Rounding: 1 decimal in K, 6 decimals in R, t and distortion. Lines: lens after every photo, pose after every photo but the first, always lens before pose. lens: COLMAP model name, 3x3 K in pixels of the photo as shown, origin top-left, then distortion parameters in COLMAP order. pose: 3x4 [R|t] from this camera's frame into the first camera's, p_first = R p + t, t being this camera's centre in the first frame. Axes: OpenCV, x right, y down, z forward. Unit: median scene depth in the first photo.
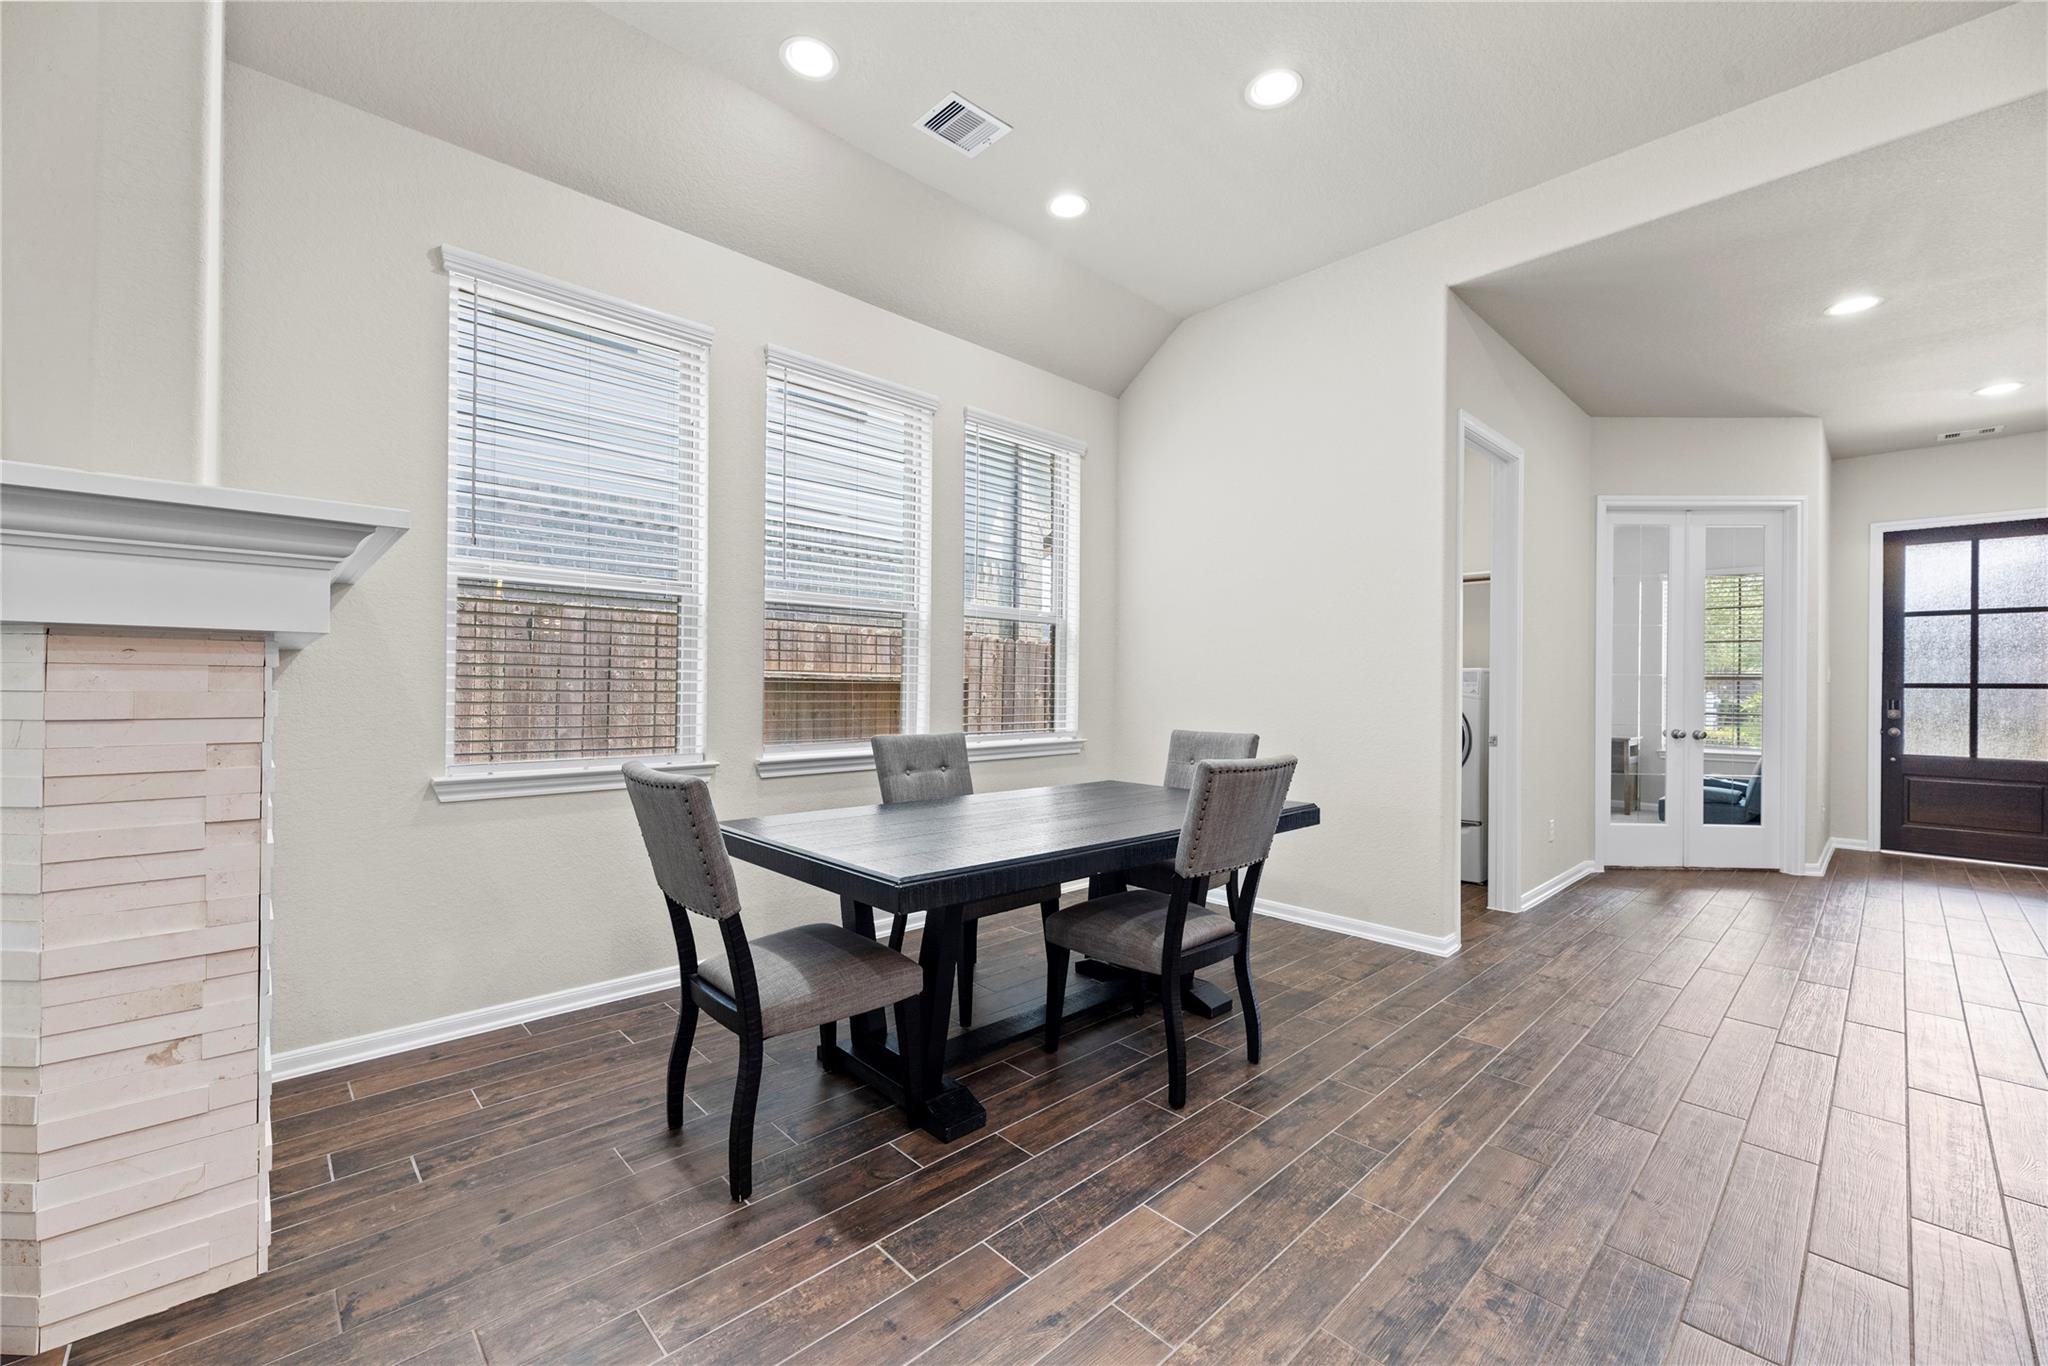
lens RADIAL K [[826.9, 0, 1026.8], [0, 826.9, 684.2], [0, 0, 1]] dist [0.006977, 0.000349]
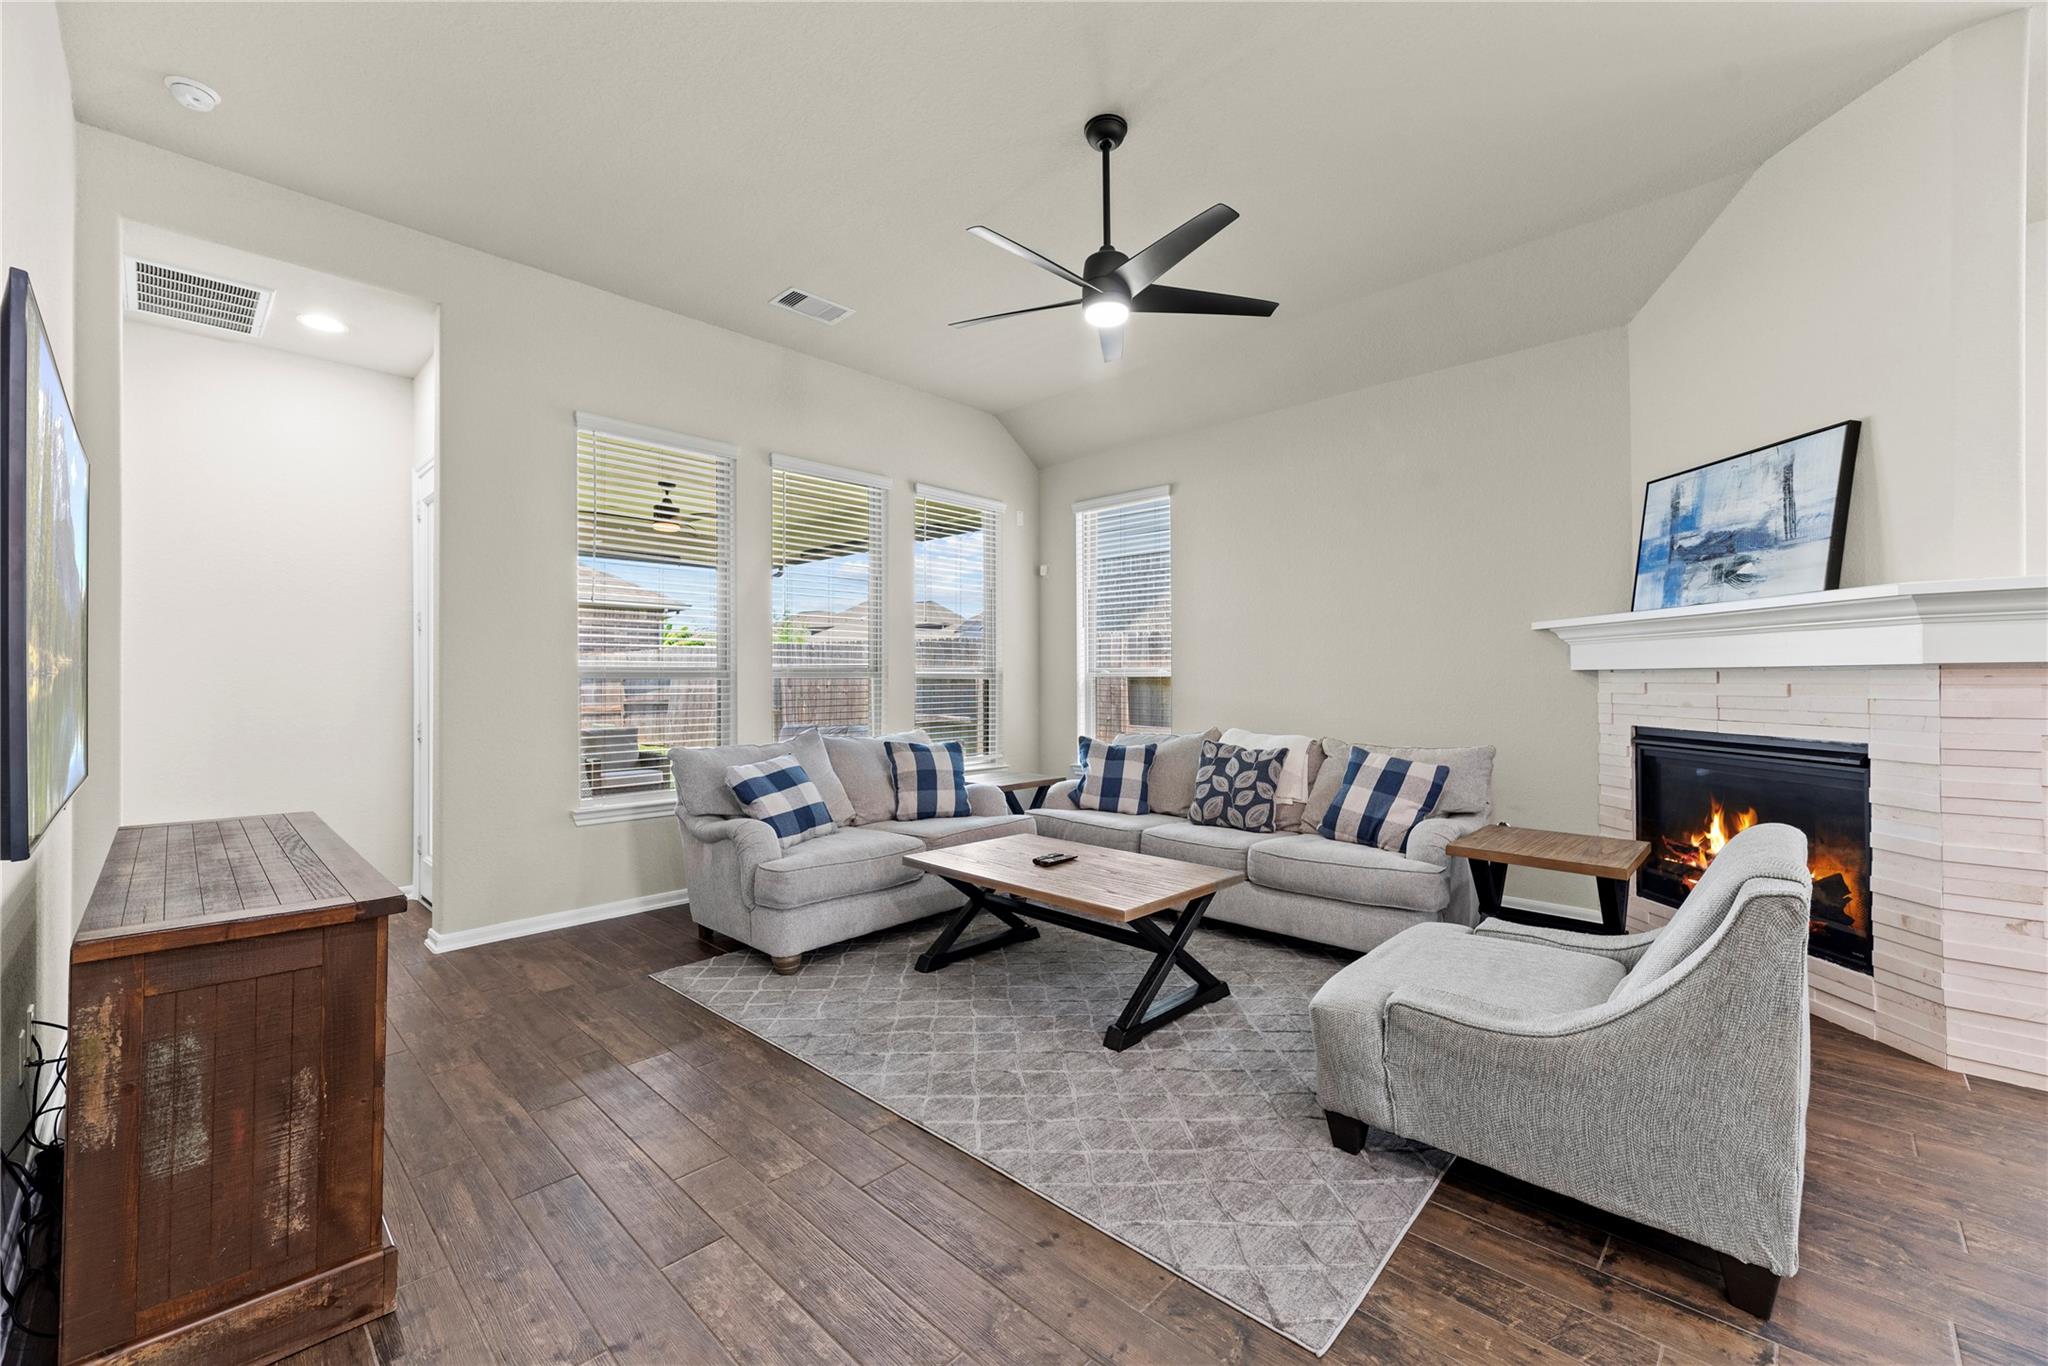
lens RADIAL K [[826.9, 0, 1021.1], [0, 826.9, 680.1], [0, 0, 1]] dist [0.006977, 0.000349]
pose [[0.038542, -0.013766, -0.999162, 0.278329], [0.000133, 0.999905, -0.013772, -0.005952], [0.999257, 0.000397, 0.038540, -0.534066]]
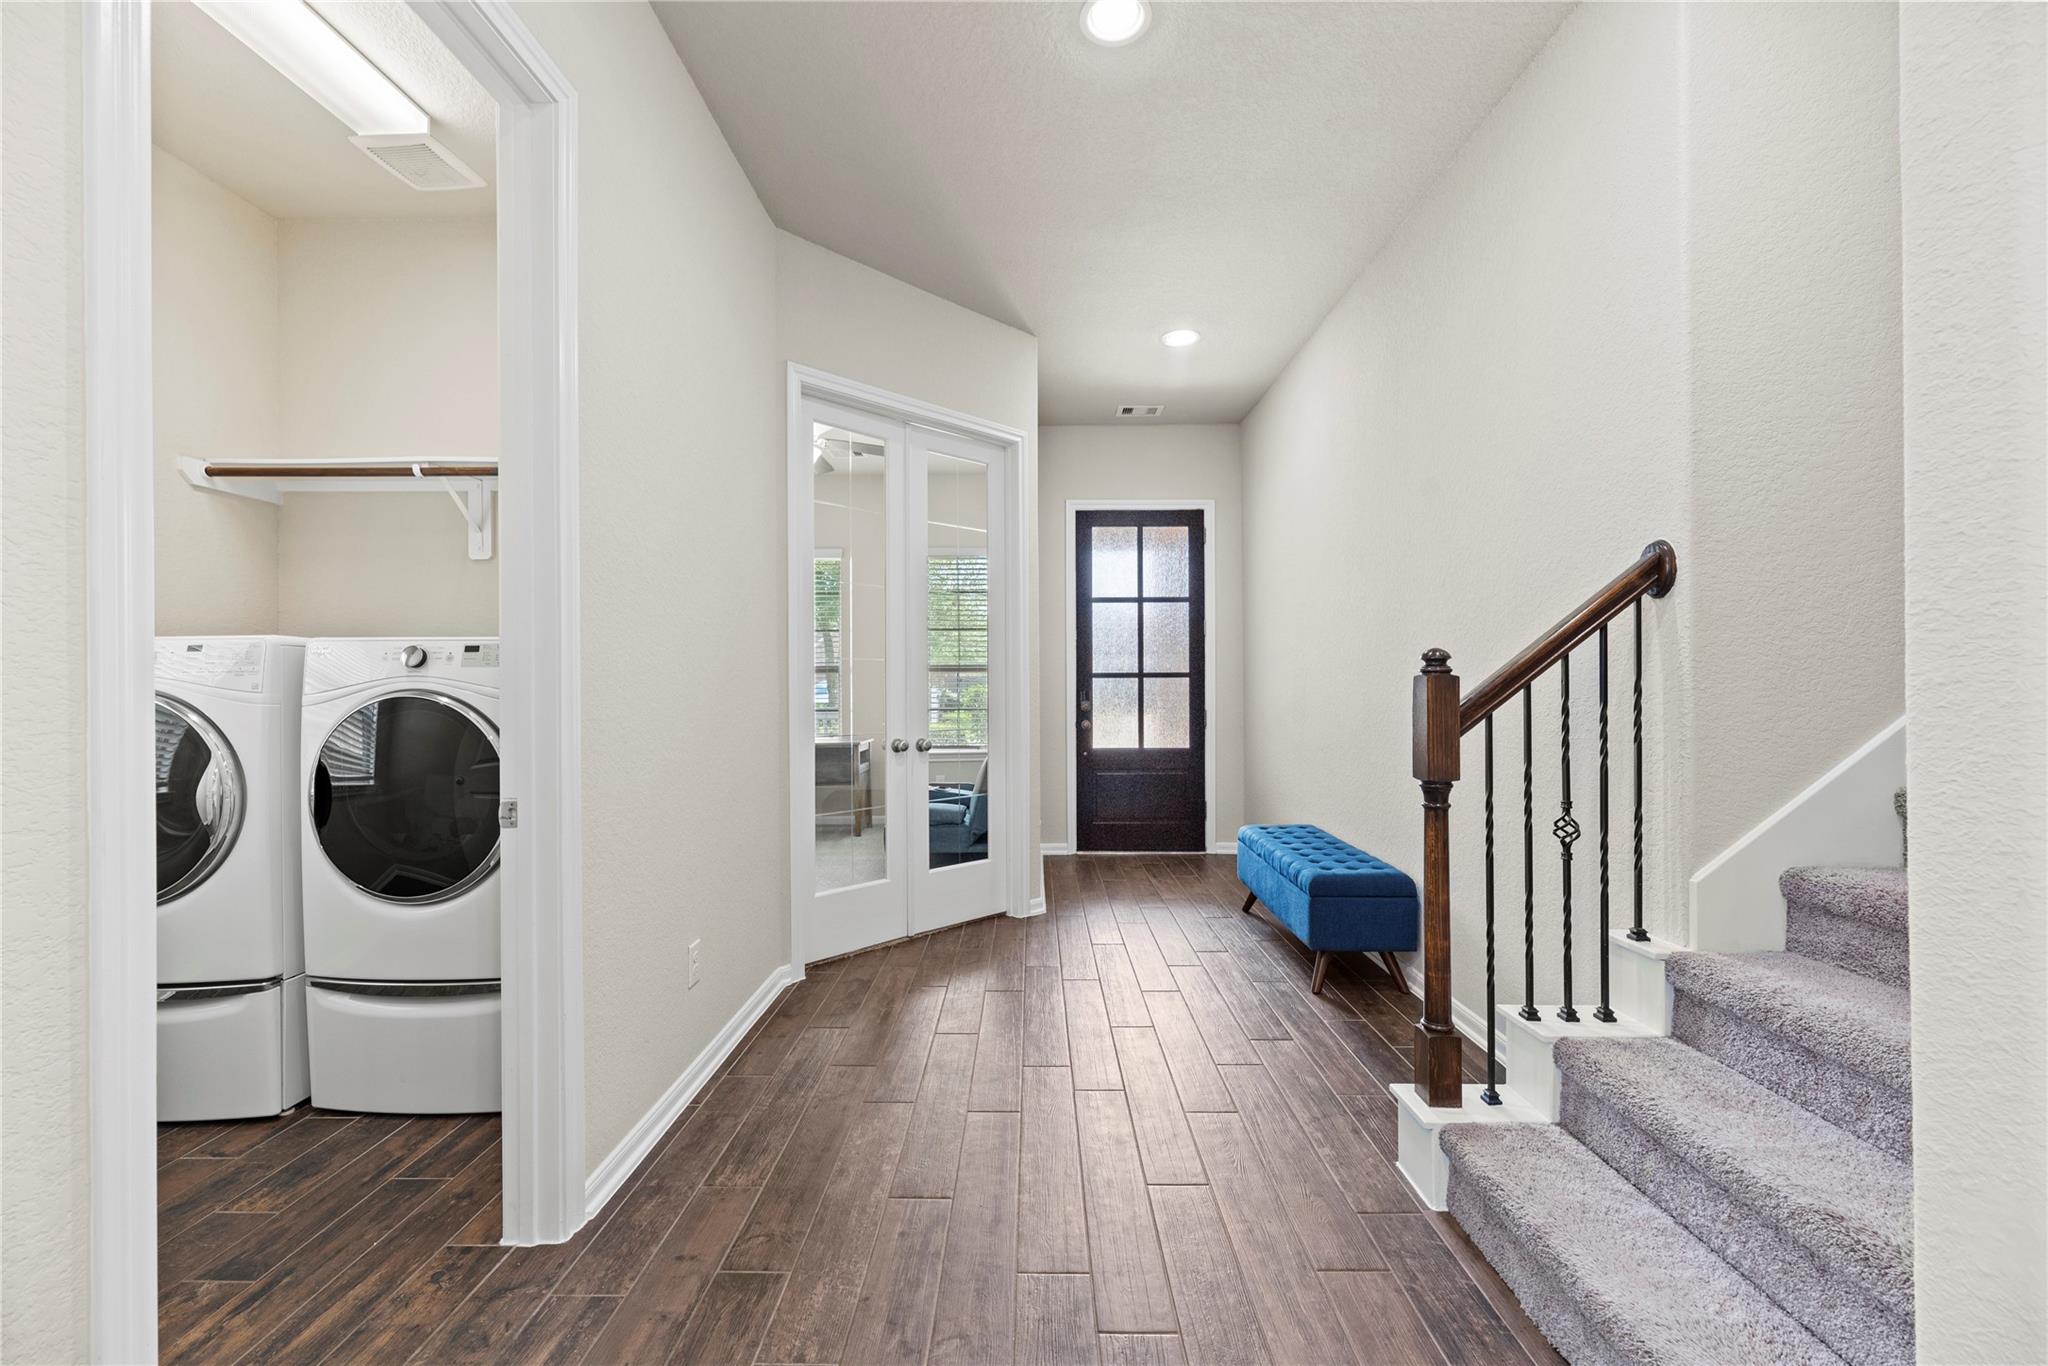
lens RADIAL K [[826.9, 0, 1025.9], [0, 826.9, 686.1], [0, 0, 1]] dist [0.006977, 0.000349]
pose [[0.697212, -0.012191, 0.716761, 0.342672], [0.009777, 0.999924, 0.007497, 0.006364], [-0.716798, 0.001781, 0.697278, 0.418297]]
